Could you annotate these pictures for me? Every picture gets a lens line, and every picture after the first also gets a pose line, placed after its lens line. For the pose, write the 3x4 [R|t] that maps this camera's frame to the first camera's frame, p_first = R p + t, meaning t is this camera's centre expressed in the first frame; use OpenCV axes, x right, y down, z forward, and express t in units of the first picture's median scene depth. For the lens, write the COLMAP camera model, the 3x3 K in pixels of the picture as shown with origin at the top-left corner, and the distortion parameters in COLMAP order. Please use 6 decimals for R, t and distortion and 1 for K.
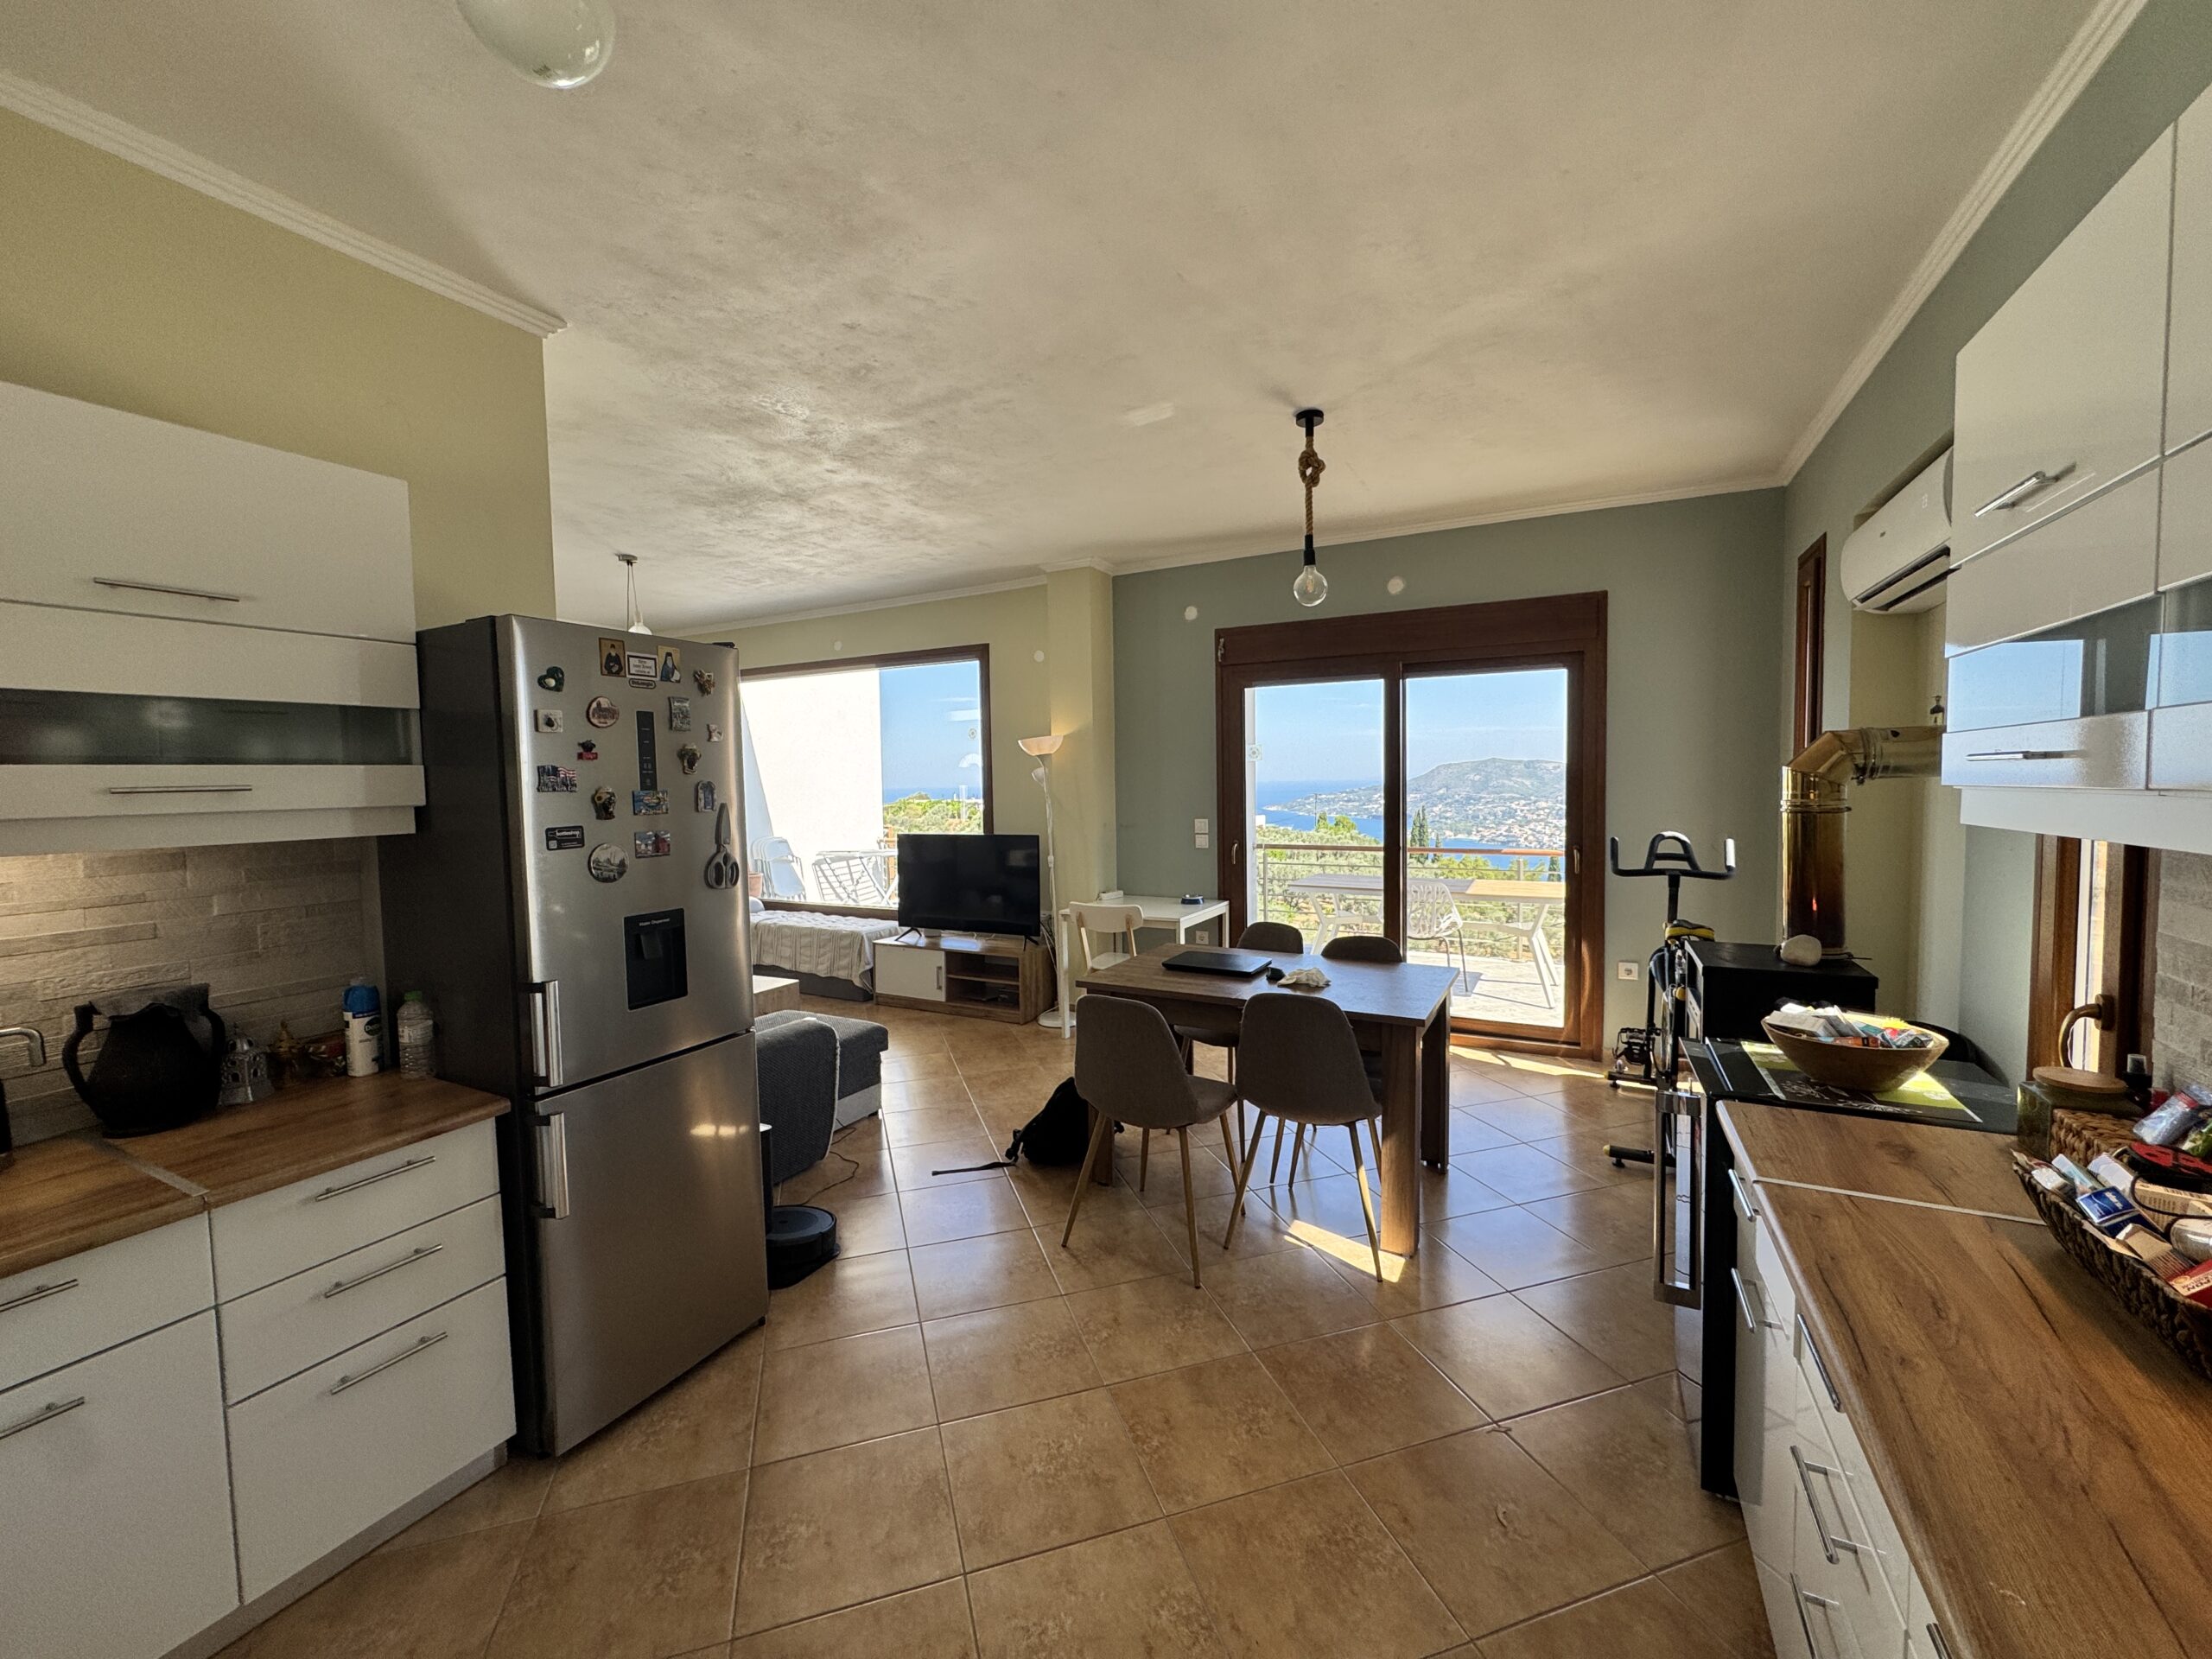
lens RADIAL K [[884.6, 0, 1098.9], [0, 884.6, 823.6], [0, 0, 1]] dist [-0.001306, 0.000155]
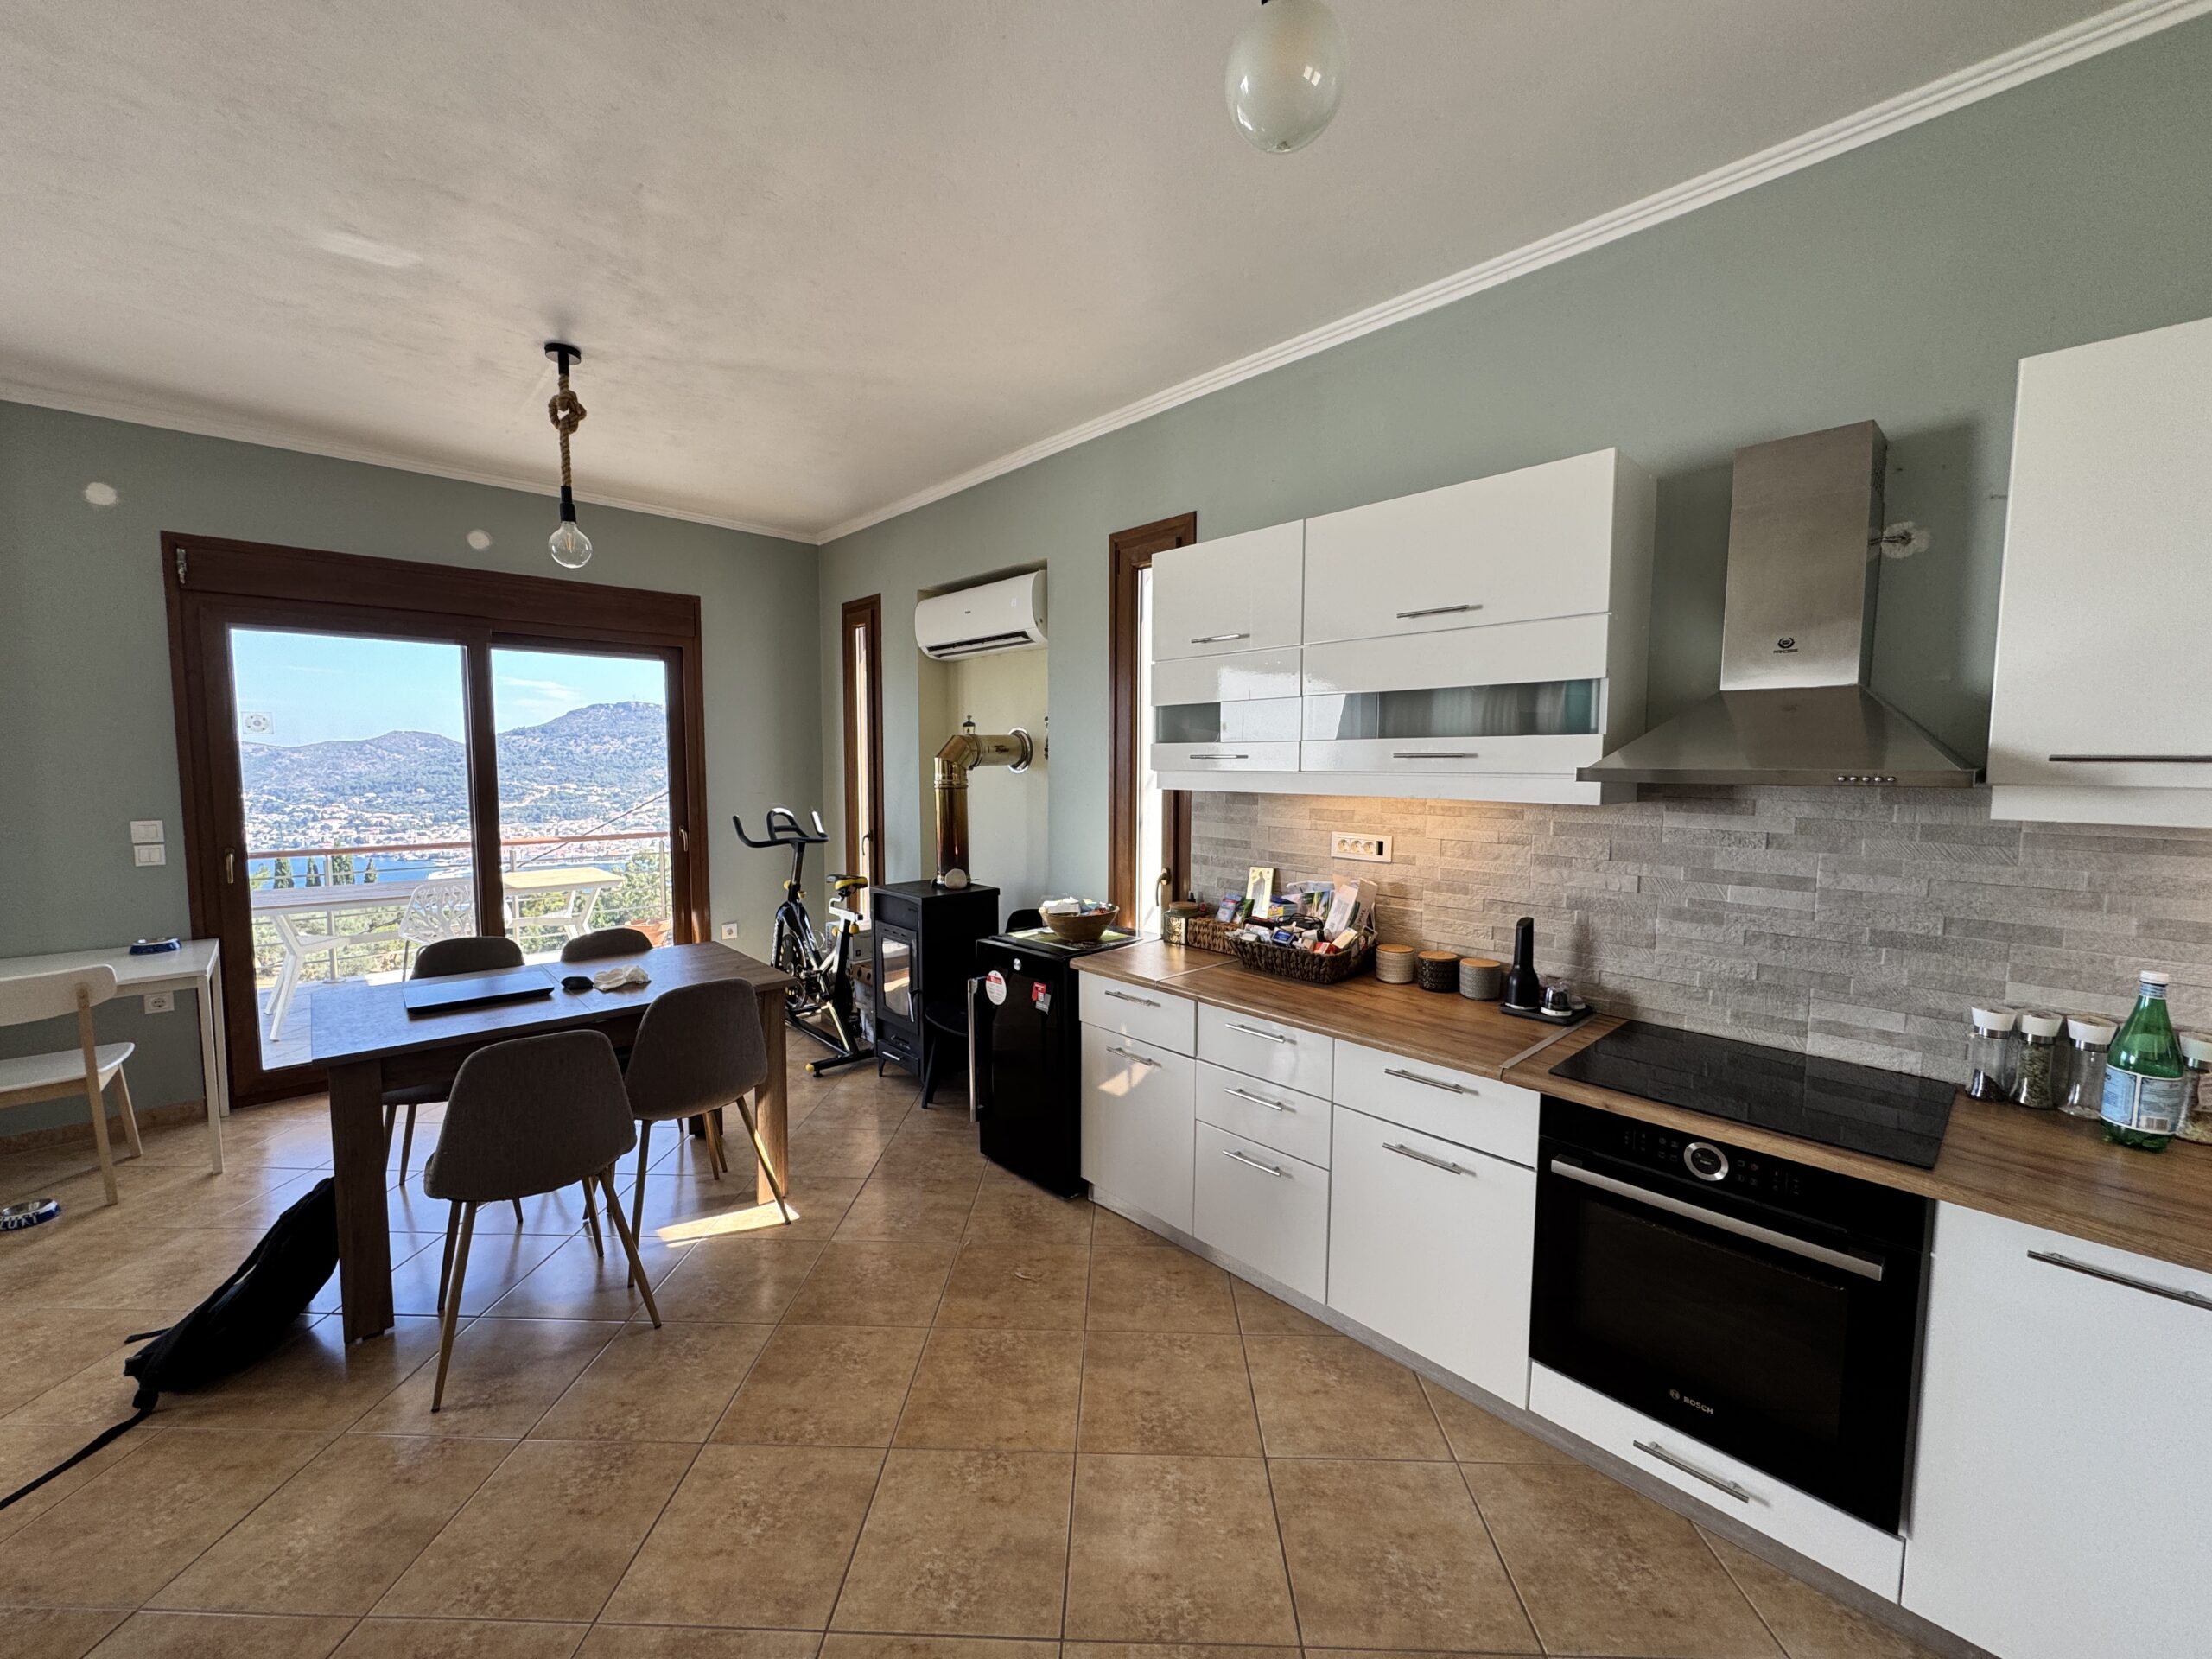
lens RADIAL K [[884.6, 0, 1107.9], [0, 884.6, 824.2], [0, 0, 1]] dist [-0.001306, 0.000155]
pose [[0.321920, -0.053651, 0.945246, -0.316562], [0.039310, 0.998290, 0.043274, -0.003726], [-0.945950, 0.023227, 0.323478, 0.148426]]
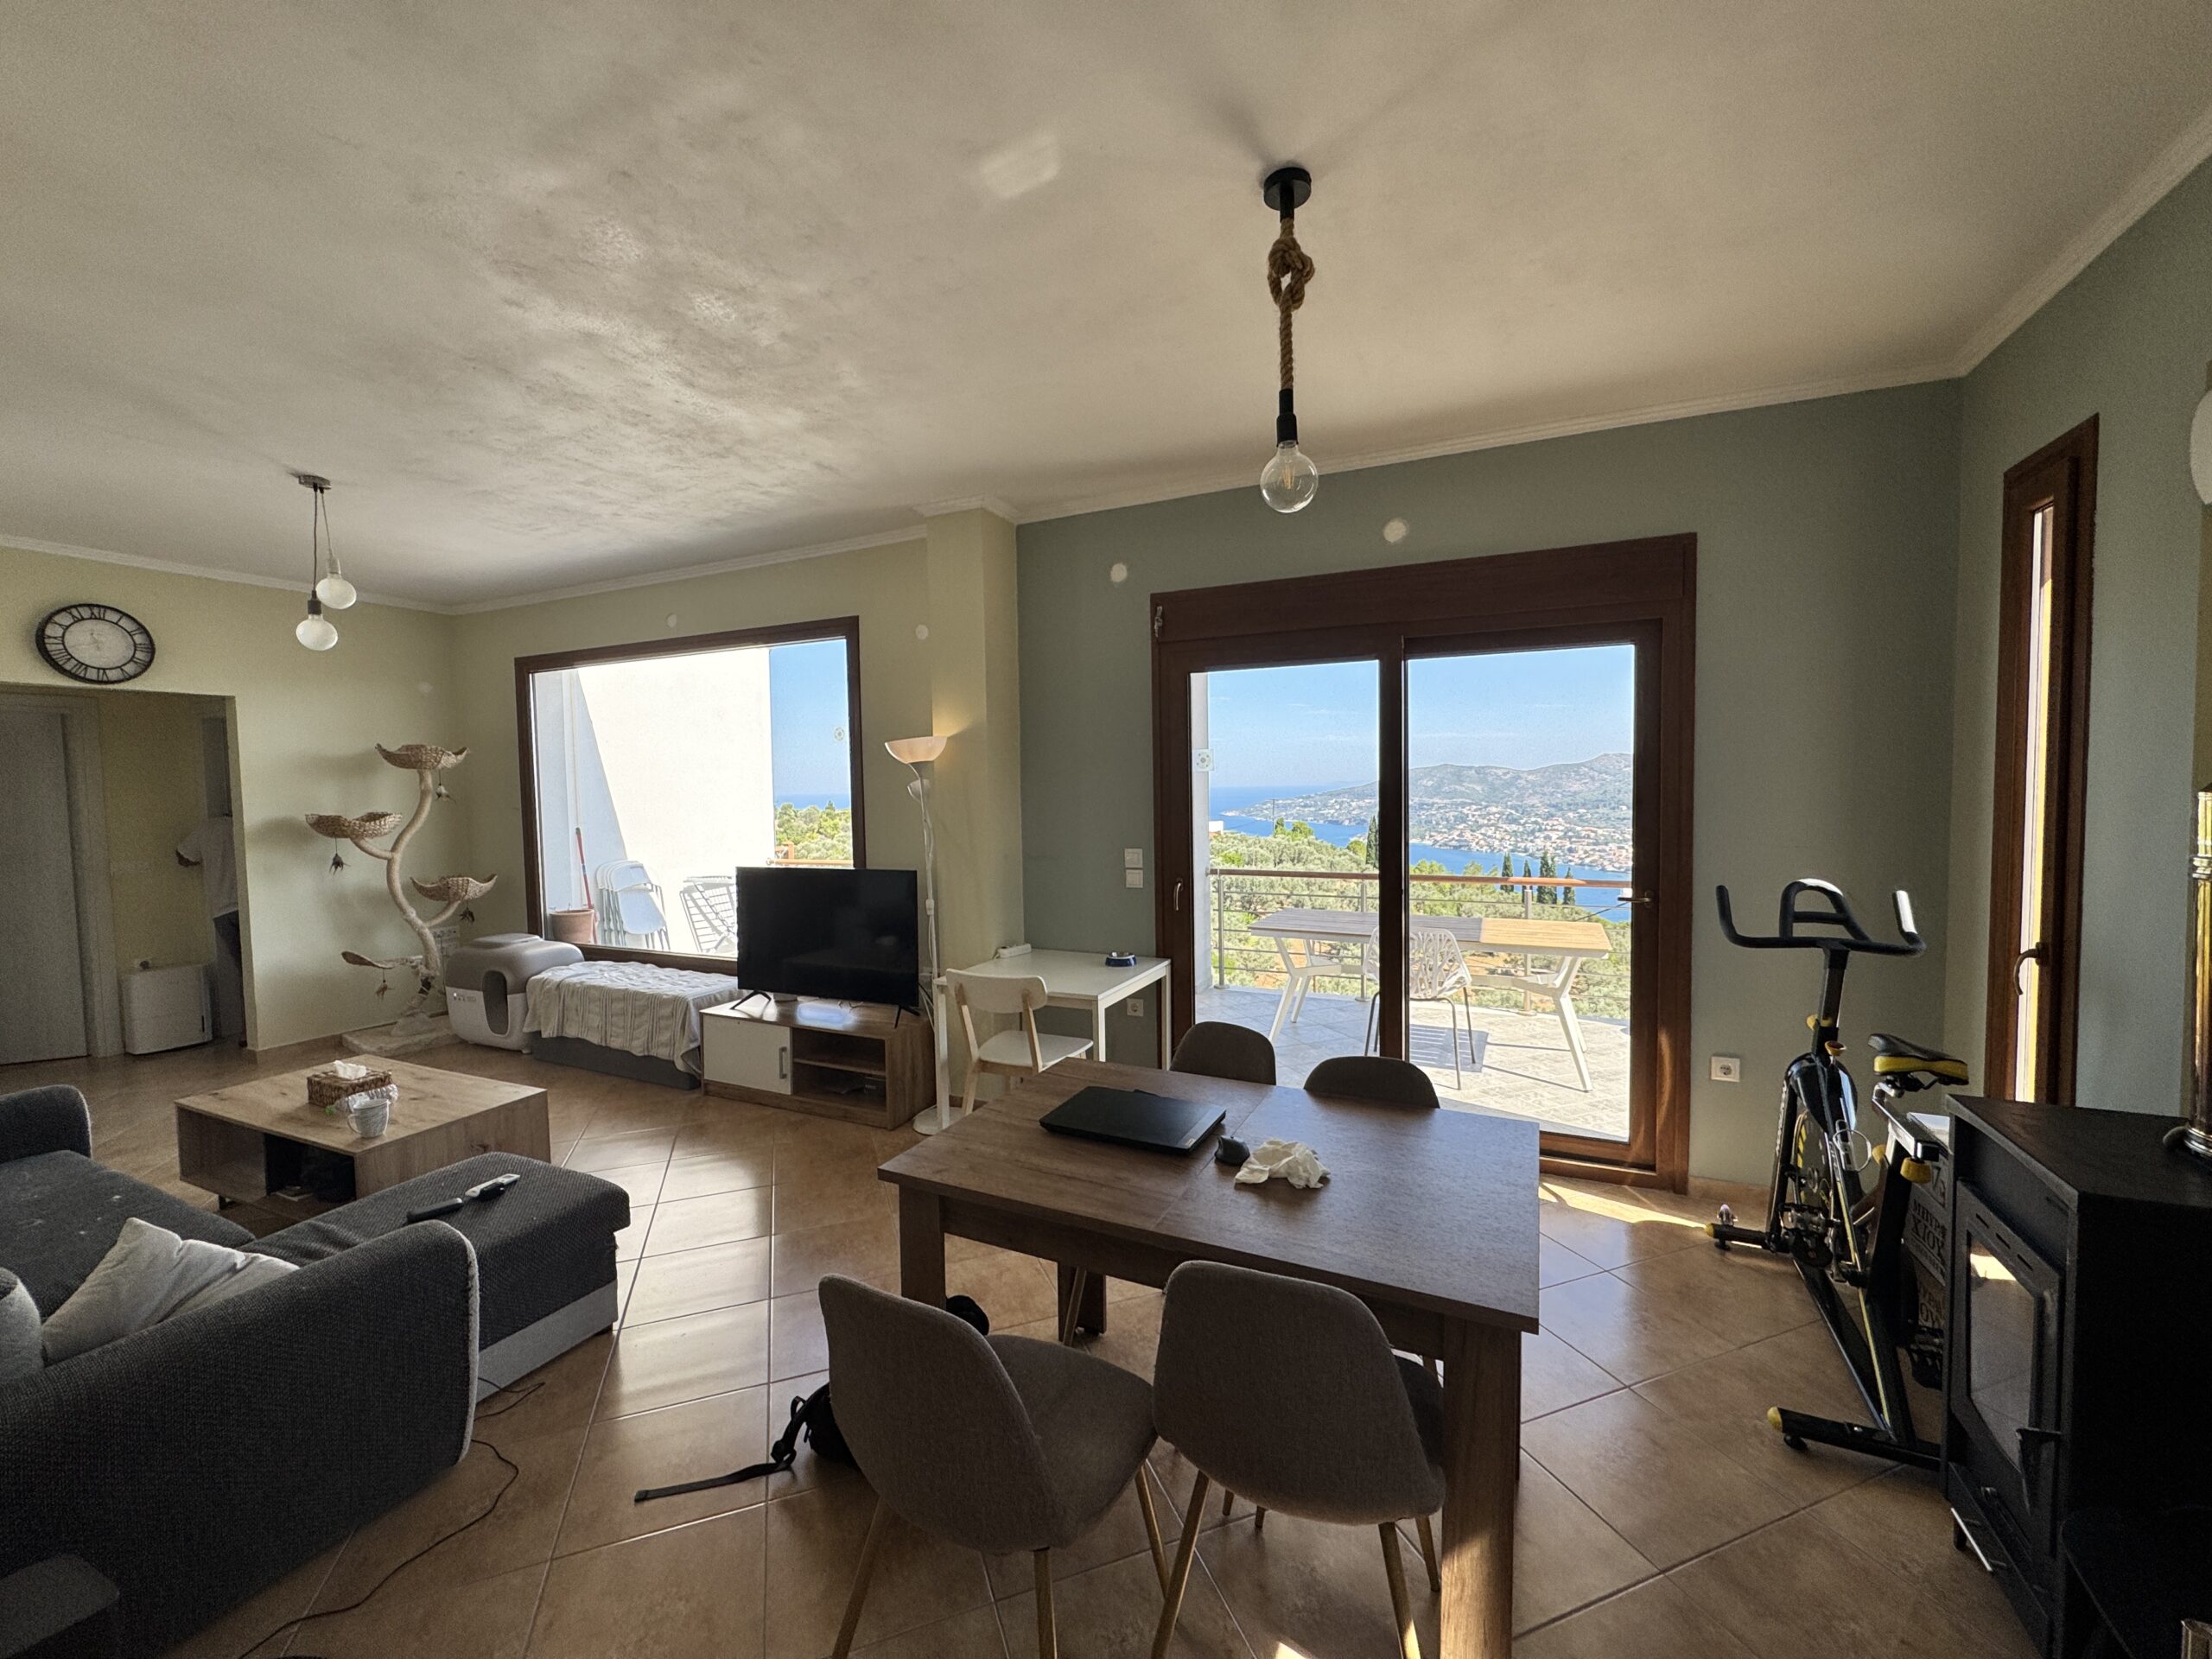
lens RADIAL K [[884.6, 0, 1100.0], [0, 884.6, 823.2], [0, 0, 1]] dist [-0.001306, 0.000155]
pose [[0.998888, -0.001518, 0.047114, 0.061768], [0.001828, 0.999977, -0.006538, -0.025910], [-0.047103, 0.006616, 0.998868, 0.302530]]
